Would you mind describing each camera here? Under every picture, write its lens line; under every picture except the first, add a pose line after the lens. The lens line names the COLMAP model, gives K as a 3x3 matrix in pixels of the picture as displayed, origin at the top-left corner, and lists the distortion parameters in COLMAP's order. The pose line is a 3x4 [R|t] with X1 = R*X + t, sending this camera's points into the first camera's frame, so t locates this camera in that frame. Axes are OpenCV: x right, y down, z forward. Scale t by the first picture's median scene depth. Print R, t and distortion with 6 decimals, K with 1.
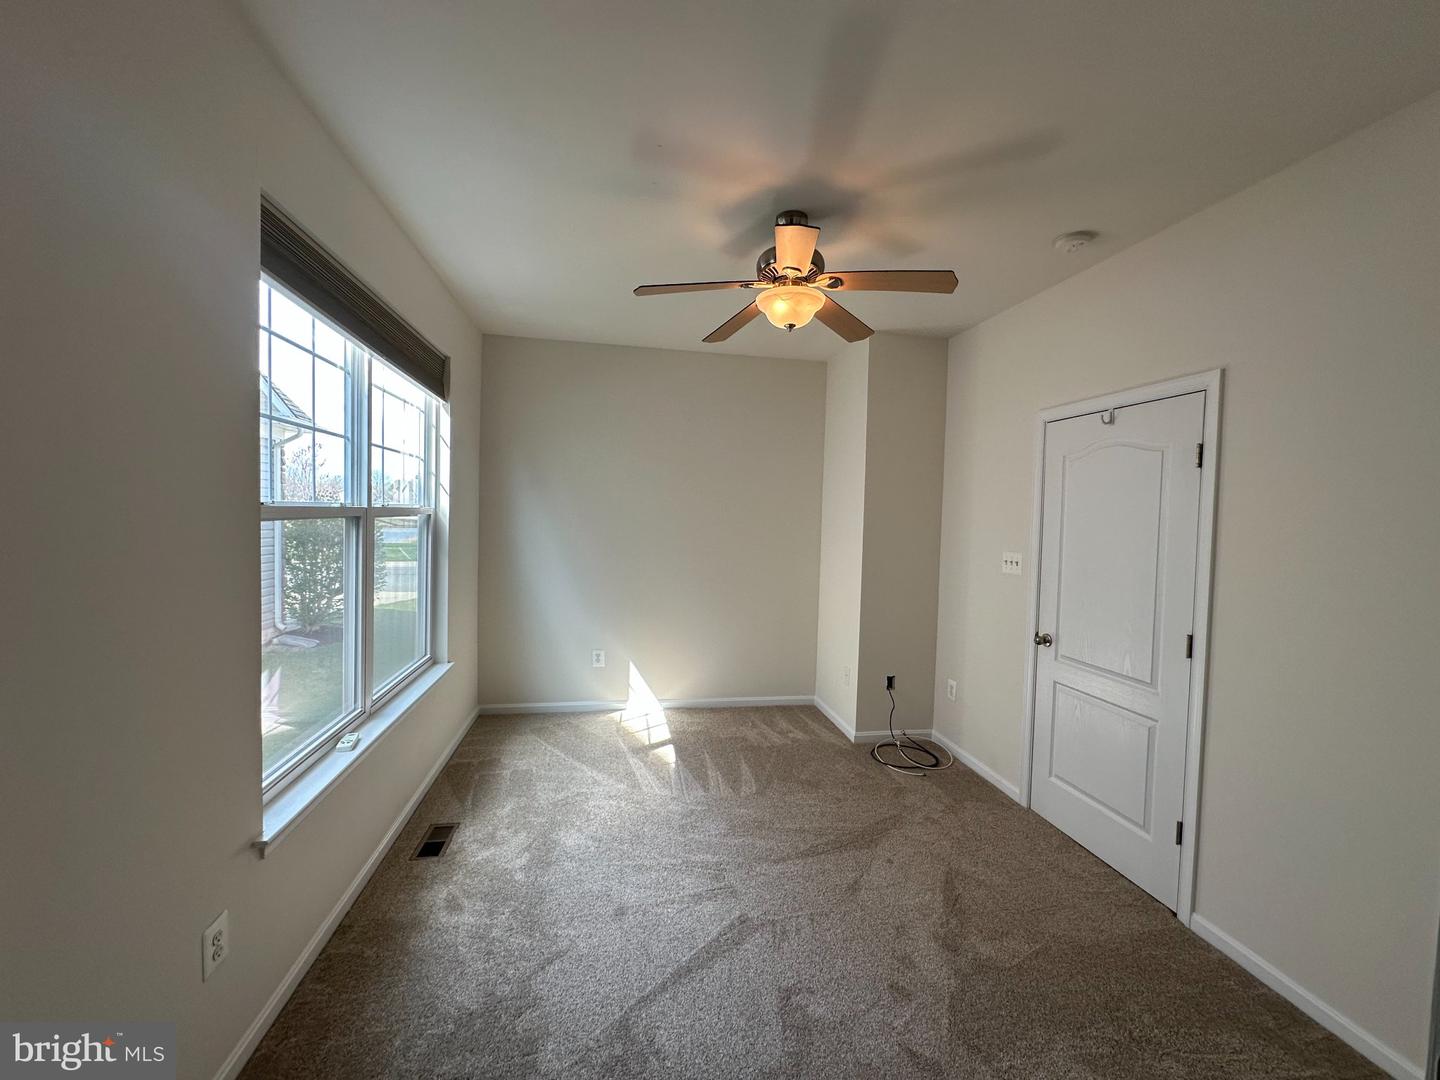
lens RADIAL K [[576.1, 0, 724.1], [0, 576.1, 533.9], [0, 0, 1]] dist [0.001504, 0.000238]
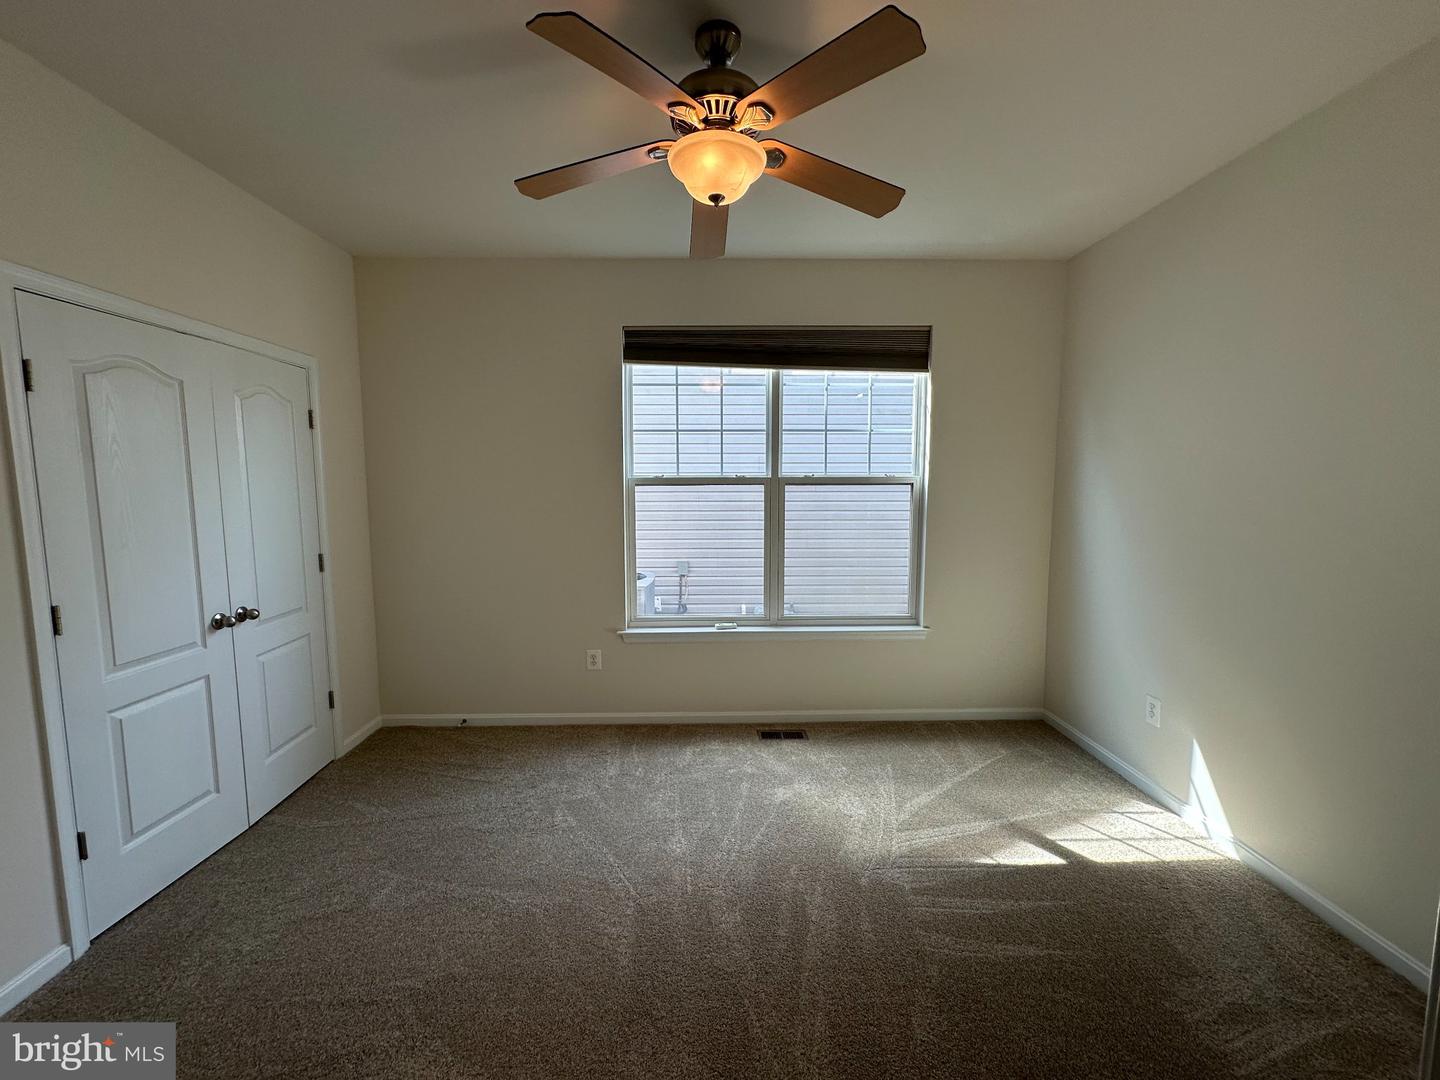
lens RADIAL K [[576.1, 0, 719.8], [0, 576.1, 543.3], [0, 0, 1]] dist [0.001504, 0.000238]
pose [[-0.168646, 0.067024, -0.983395, 0.528318], [-0.037584, 0.996523, 0.074365, 0.009576], [0.984960, 0.049501, -0.165540, 0.734999]]
